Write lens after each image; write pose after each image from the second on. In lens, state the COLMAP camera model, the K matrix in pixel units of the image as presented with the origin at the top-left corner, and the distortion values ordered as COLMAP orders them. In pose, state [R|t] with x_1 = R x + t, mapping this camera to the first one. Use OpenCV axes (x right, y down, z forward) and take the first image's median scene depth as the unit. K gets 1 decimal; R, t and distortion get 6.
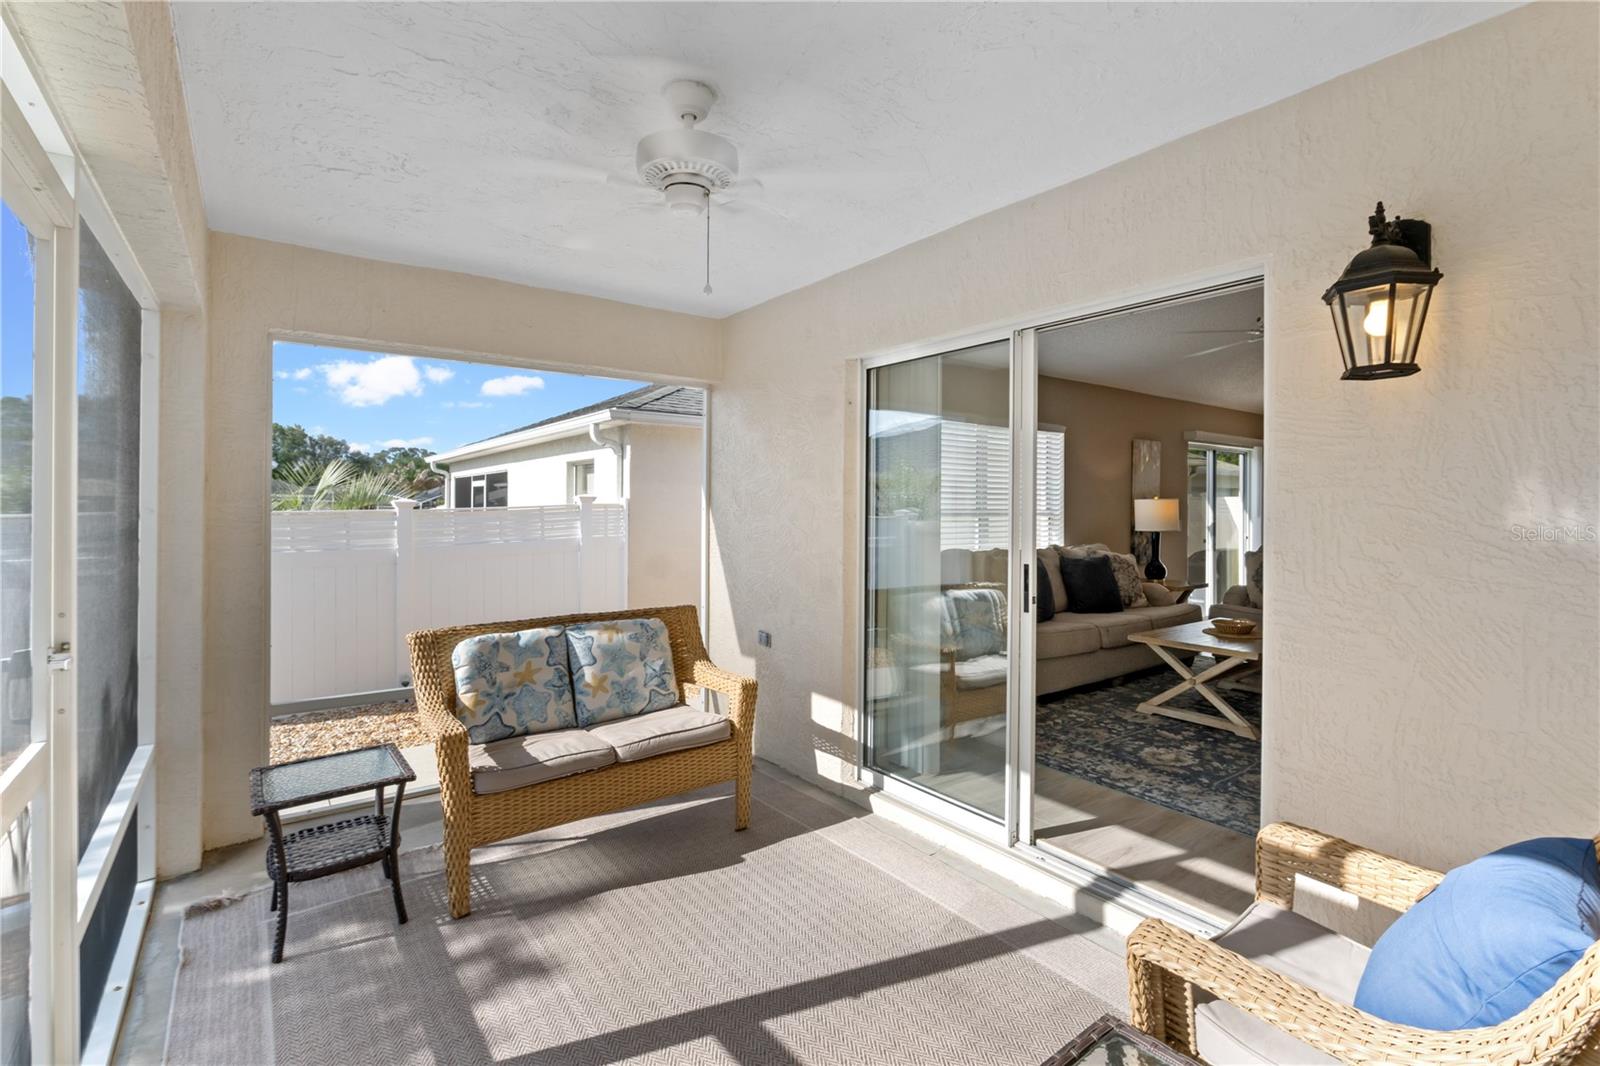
lens RADIAL K [[739.4, 0, 800.0], [0, 739.4, 514.4], [0, 0, 1]] dist [-0.002825, -0.000046]
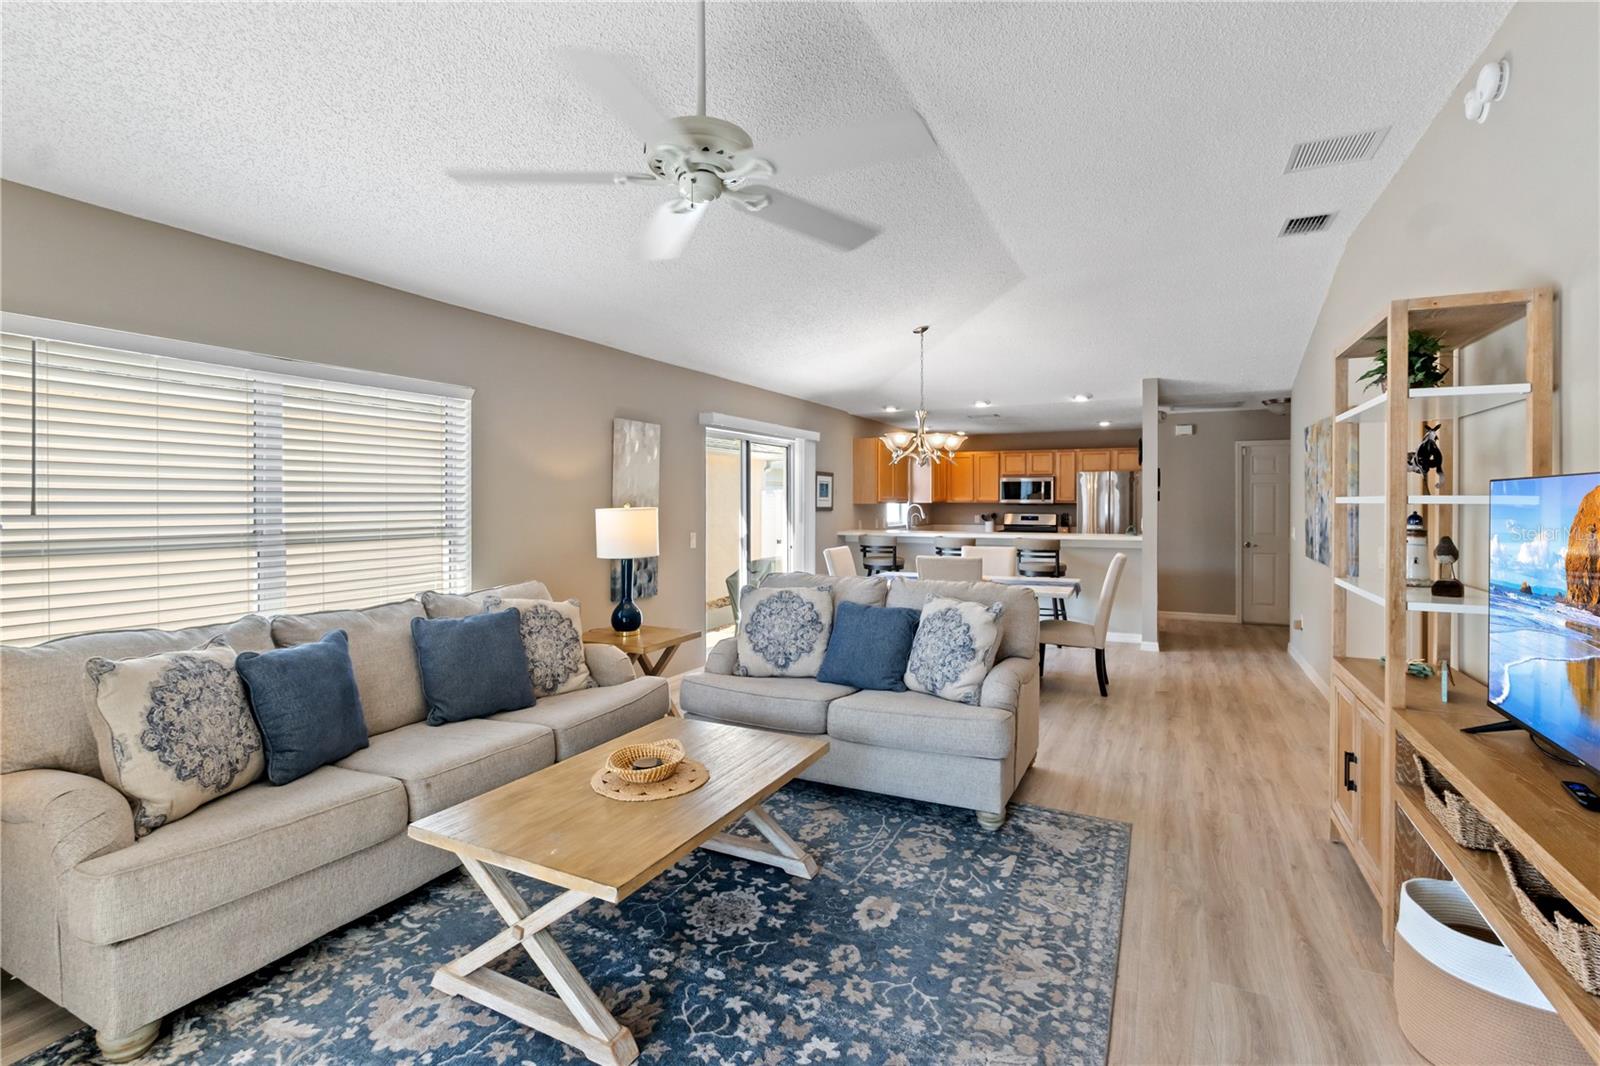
lens RADIAL K [[749.4, 0, 796.5], [0, 749.4, 504.0], [0, 0, 1]] dist [-0.003123, -0.000001]
pose [[0.890709, -0.005731, 0.454538, 0.629817], [0.006804, 0.999977, -0.000725, -0.045886], [-0.454524, 0.003739, 0.890727, 0.677293]]
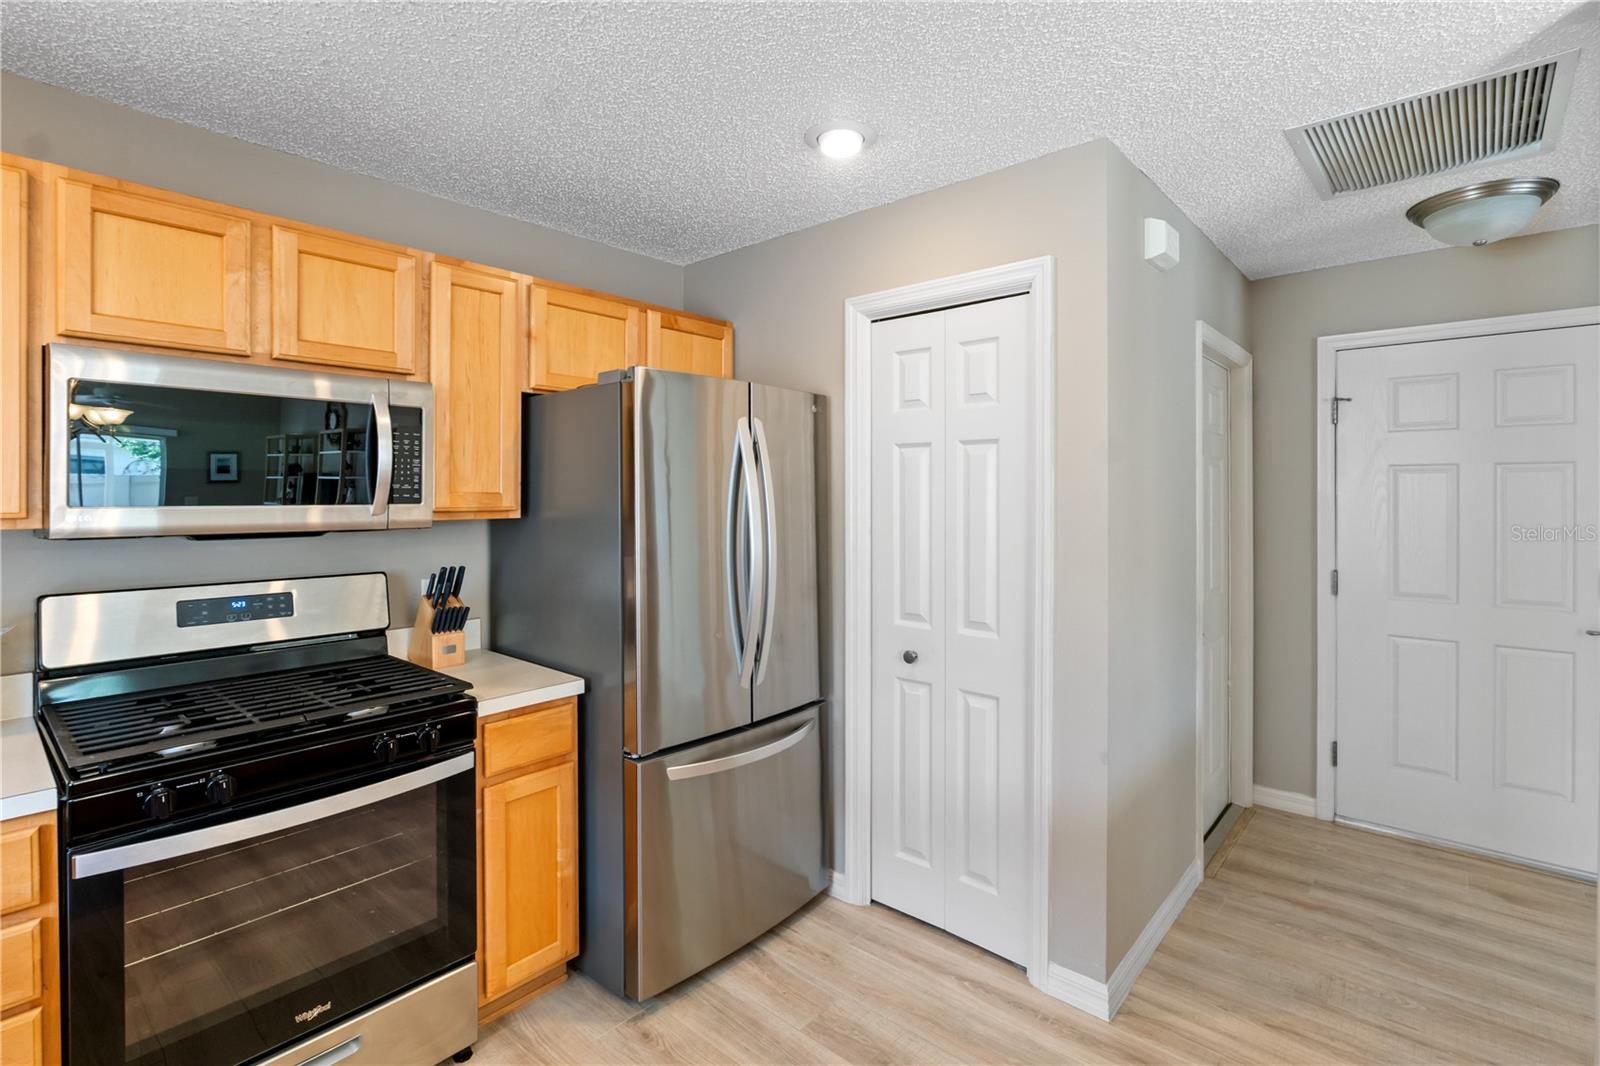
lens RADIAL K [[749.4, 0, 796.5], [0, 749.4, 504.0], [0, 0, 1]] dist [-0.003123, -0.000001]
pose [[-0.206195, -0.010704, 0.978452, 2.464164], [0.006563, 0.999903, 0.012322, -0.065999], [-0.978489, 0.008962, -0.206105, 2.943759]]
